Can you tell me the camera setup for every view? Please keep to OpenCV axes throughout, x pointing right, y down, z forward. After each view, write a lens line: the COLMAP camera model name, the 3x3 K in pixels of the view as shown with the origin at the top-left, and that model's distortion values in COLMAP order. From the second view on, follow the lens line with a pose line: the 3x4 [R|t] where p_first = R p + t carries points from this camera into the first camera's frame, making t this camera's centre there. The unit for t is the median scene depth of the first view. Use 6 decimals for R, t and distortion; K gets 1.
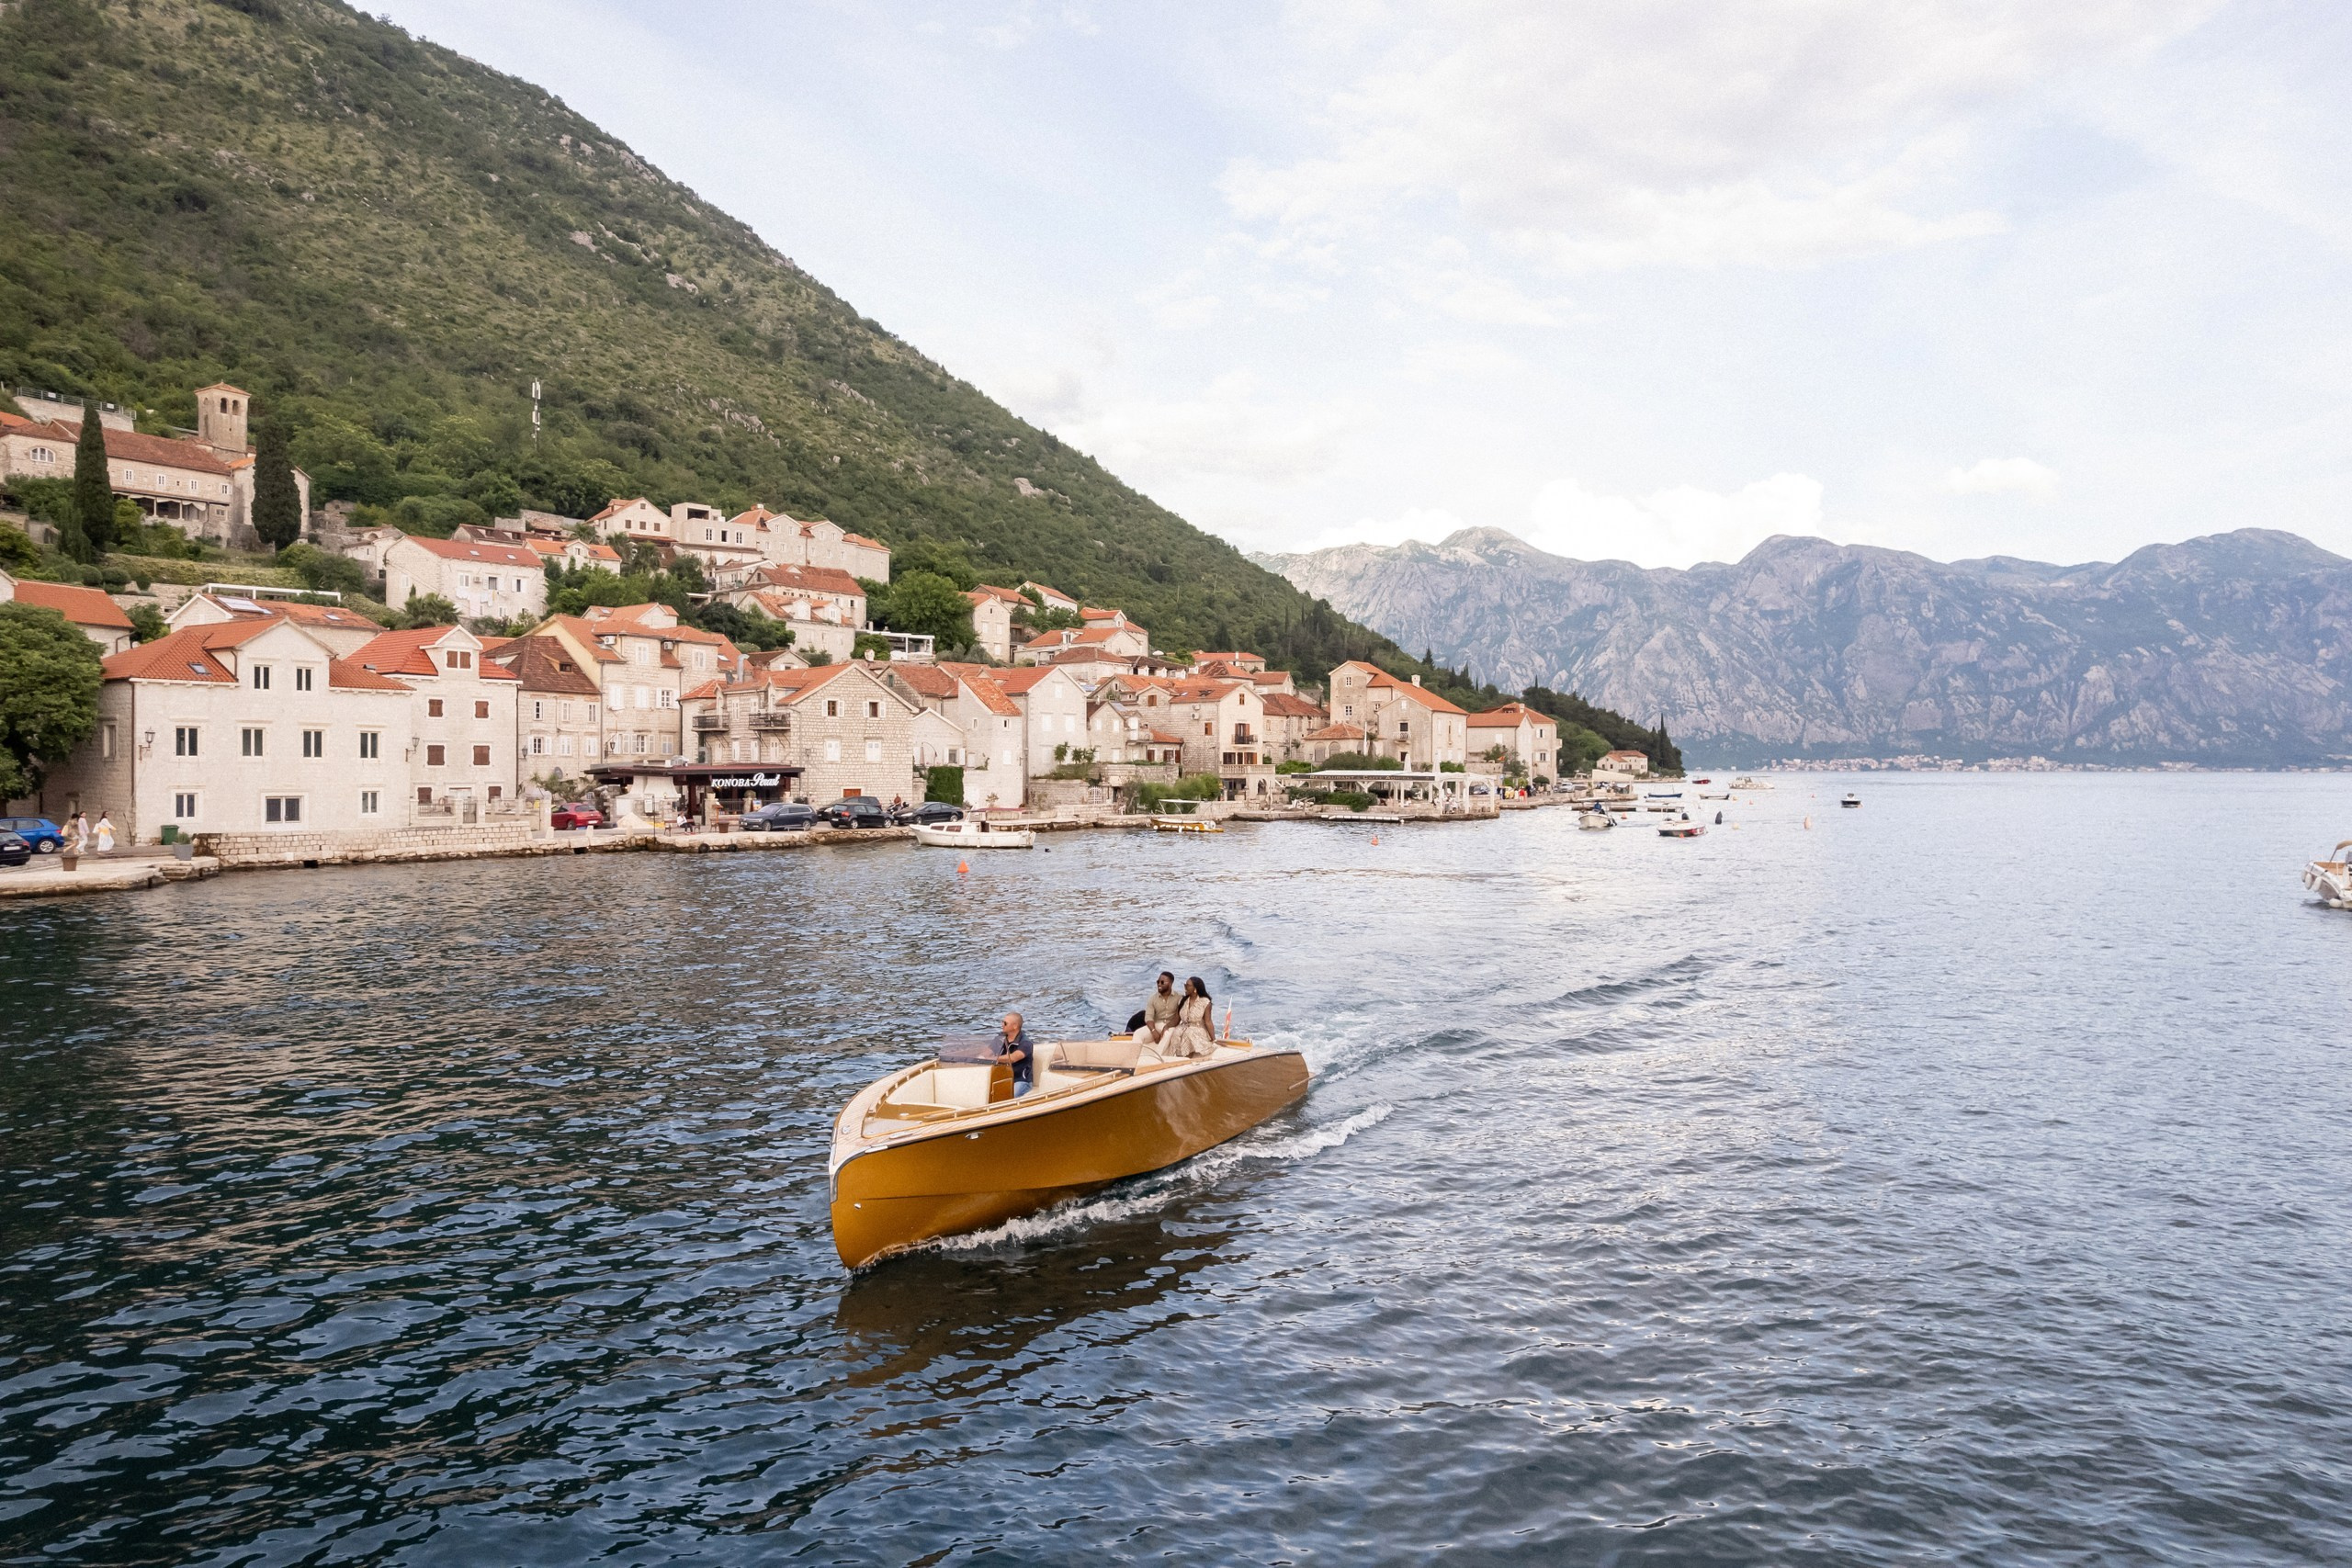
lens RADIAL K [[1520.6, 0, 1191.5], [0, 1520.6, 749.4], [0, 0, 1]] dist [-0.079336, 0.071253]
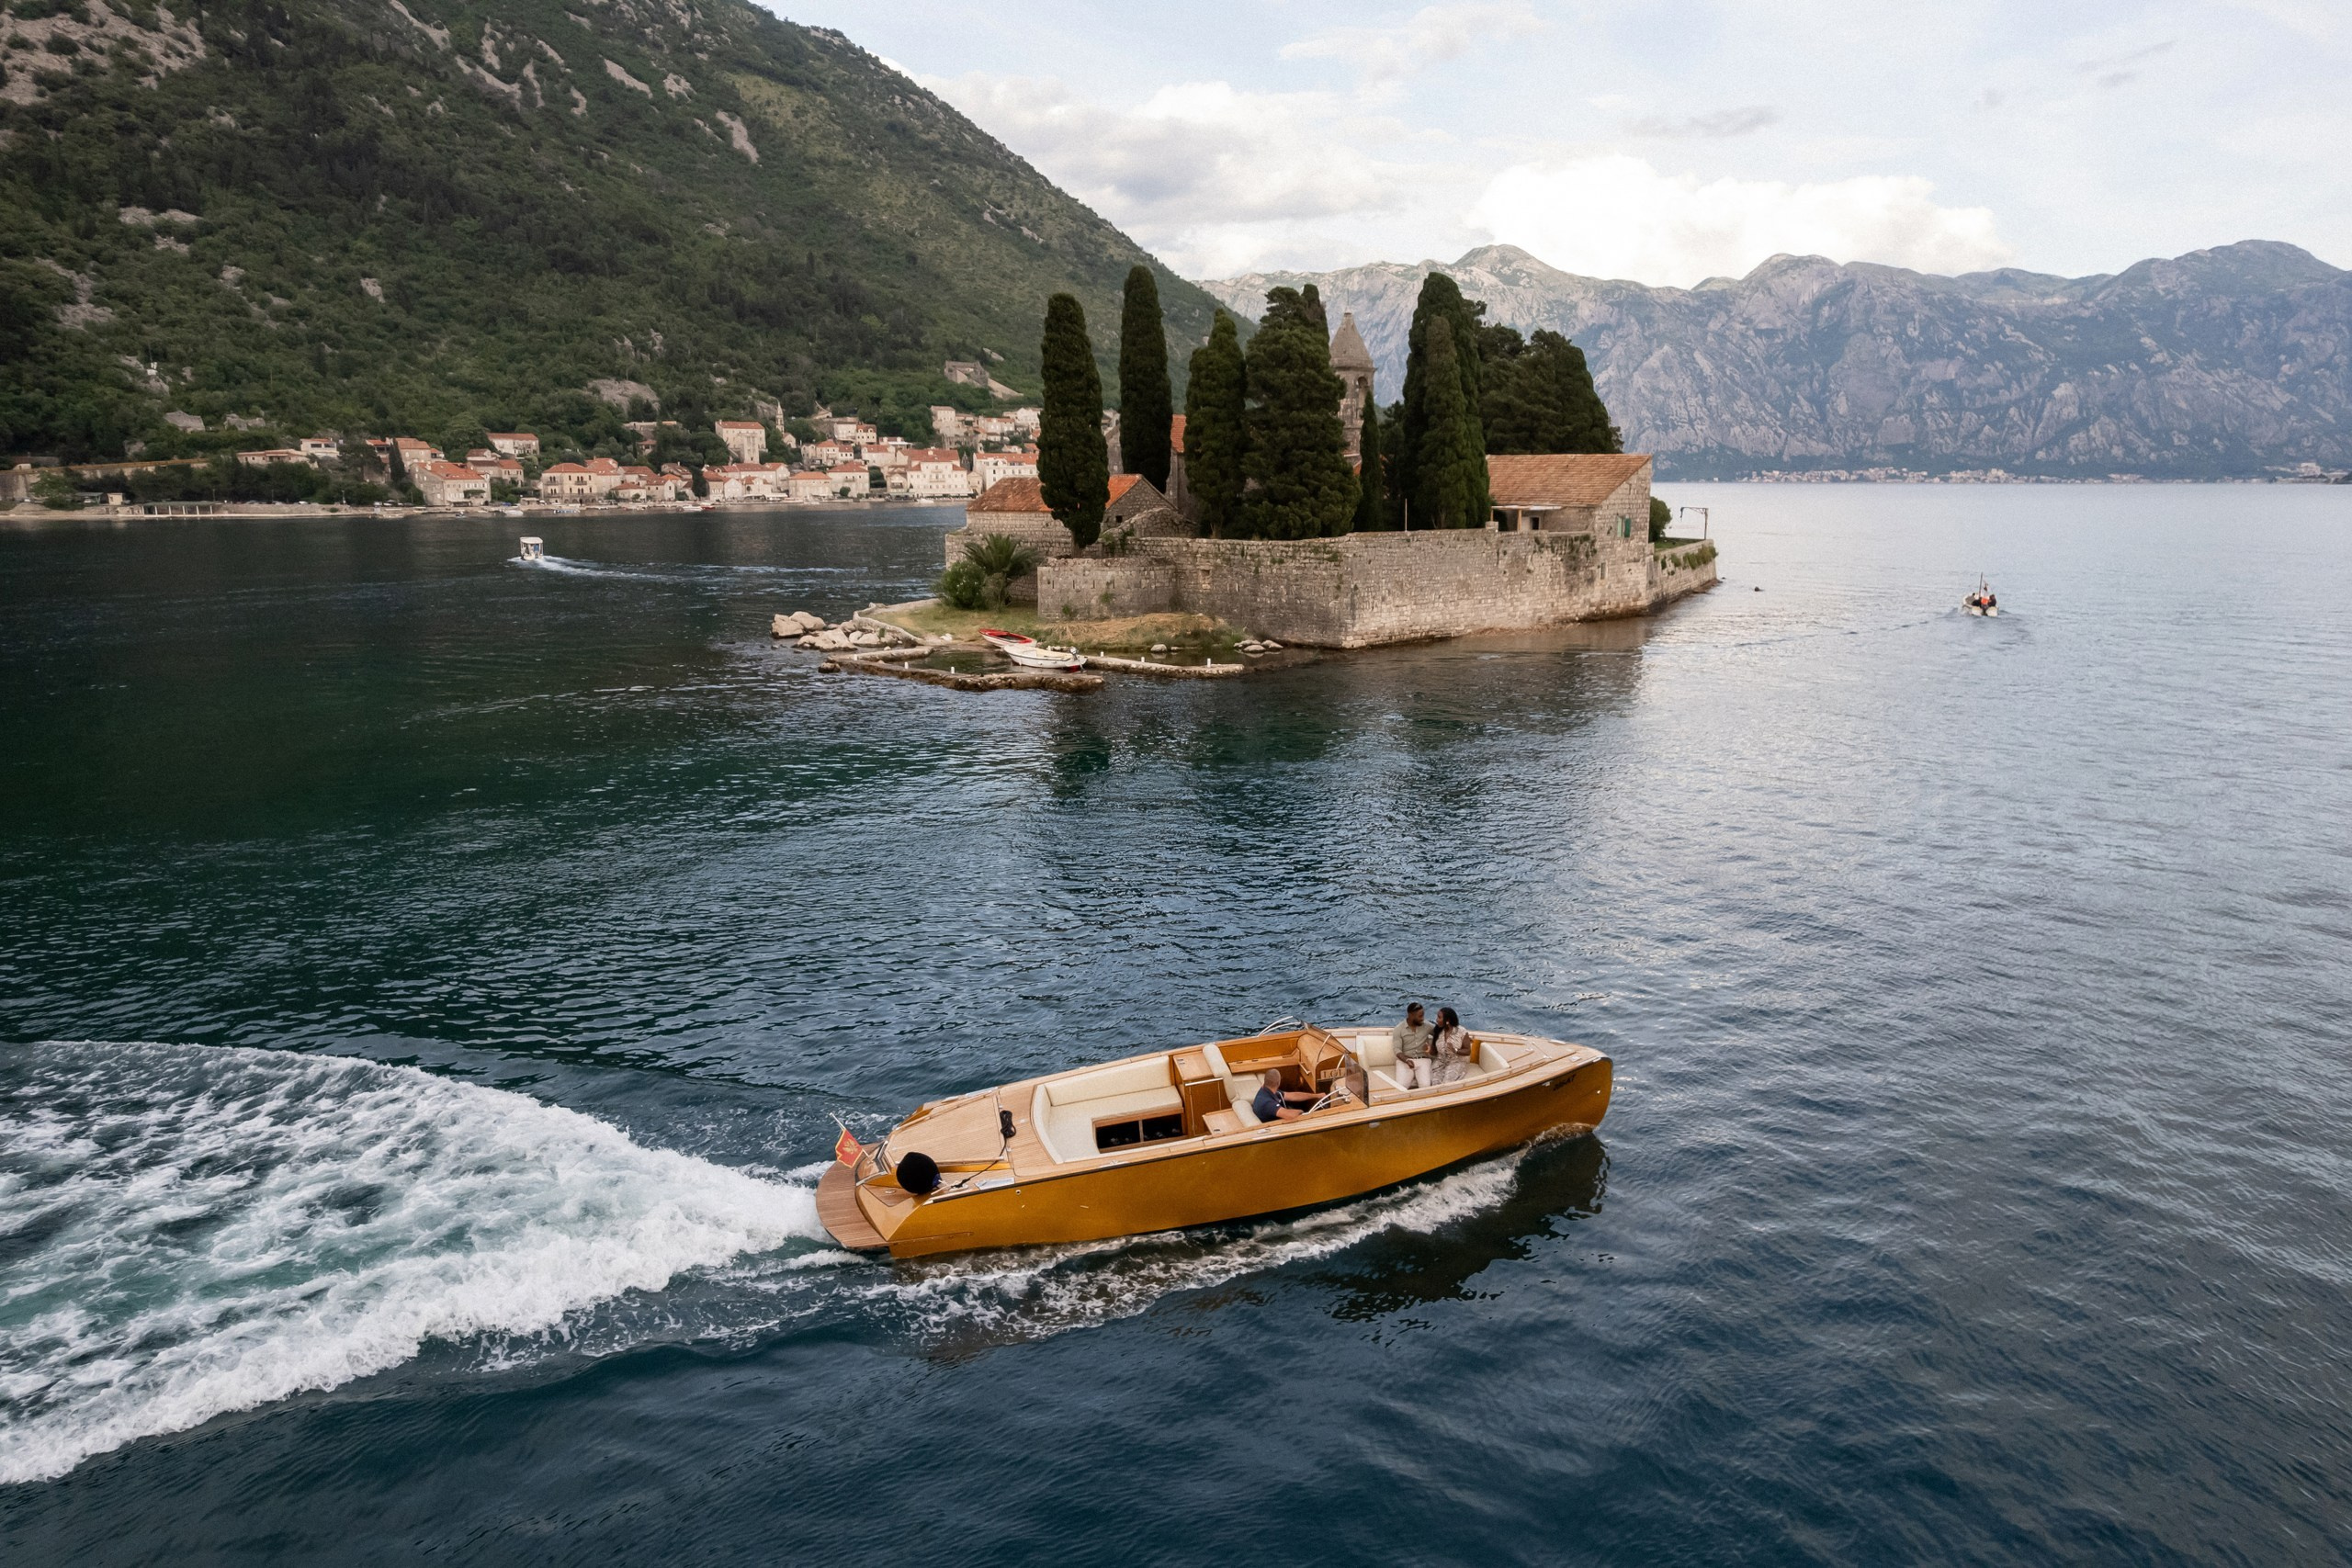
lens RADIAL K [[1520.6, 0, 1200.3], [0, 1520.6, 759.0], [0, 0, 1]] dist [-0.079336, 0.071253]
pose [[0.999968, -0.005553, -0.005805, -0.061087], [0.006570, 0.981138, 0.193199, -0.010174], [0.004622, -0.193231, 0.981142, -0.617279]]
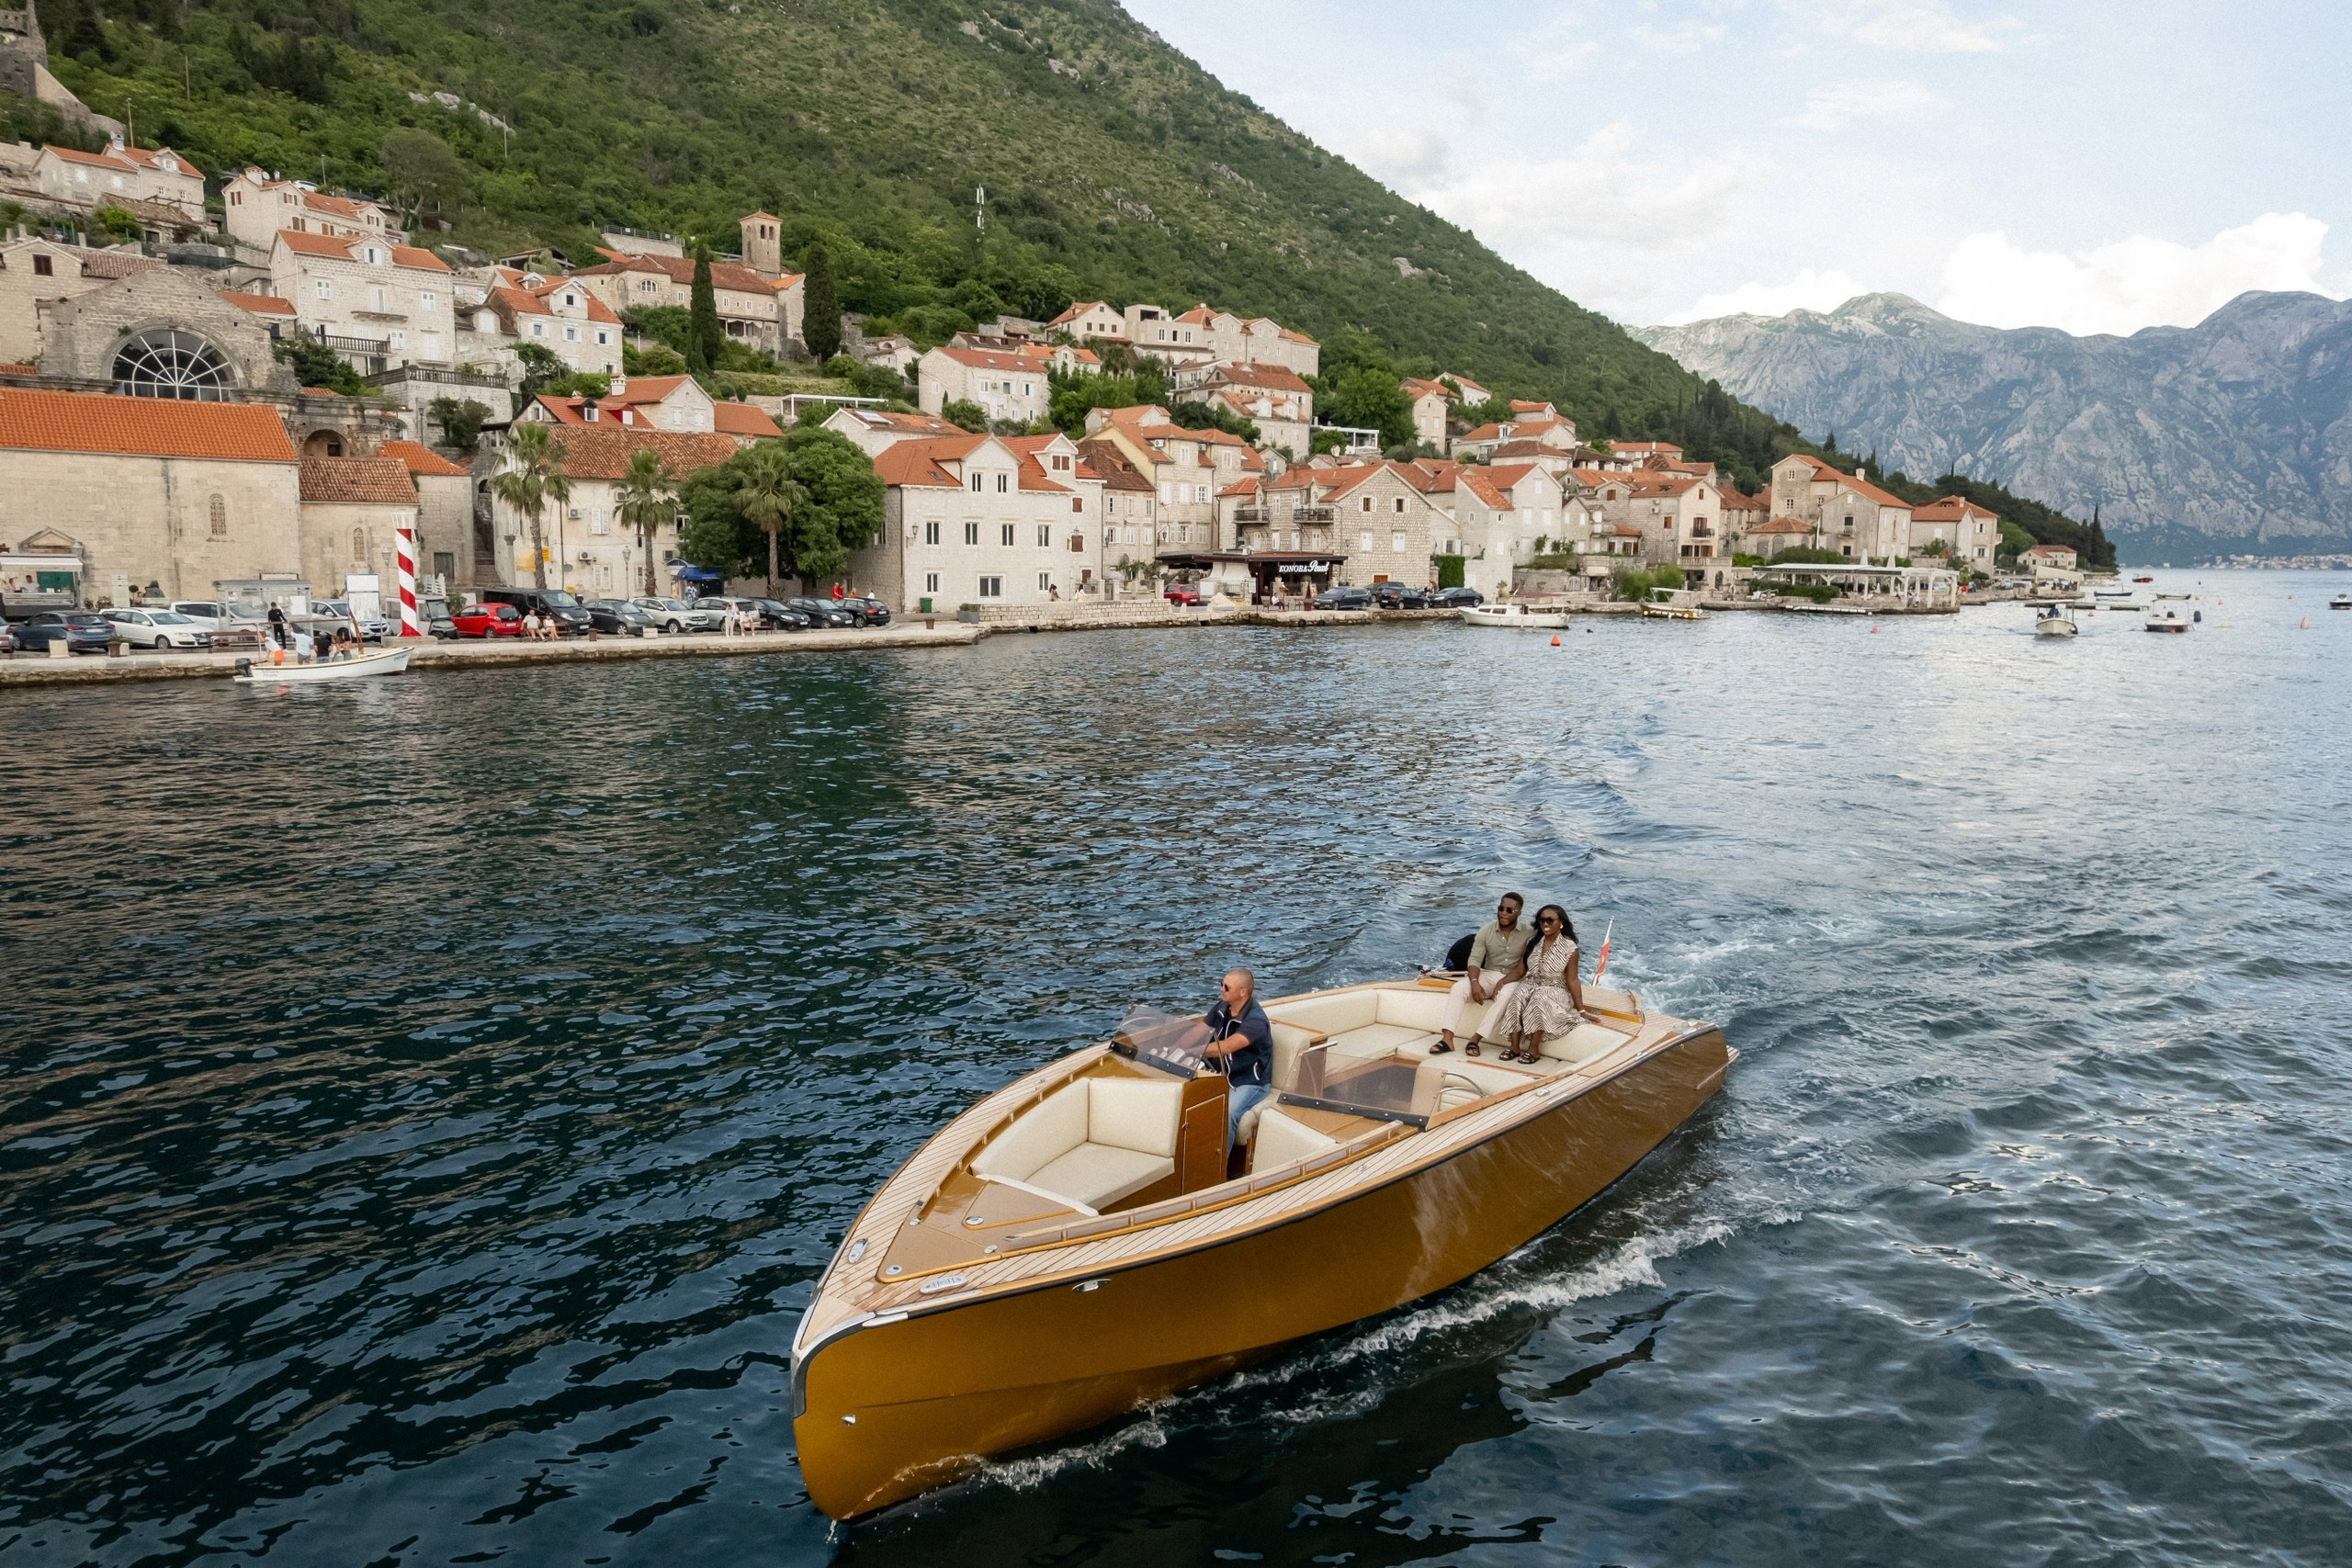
lens RADIAL K [[1520.6, 0, 1177.1], [0, 1520.6, 782.5], [0, 0, 1]] dist [-0.079336, 0.071253]
pose [[0.972407, 0.042167, -0.229448, -0.008429], [-0.004649, 0.986836, 0.161655, -0.000316], [0.233244, -0.156128, 0.959803, -0.013531]]
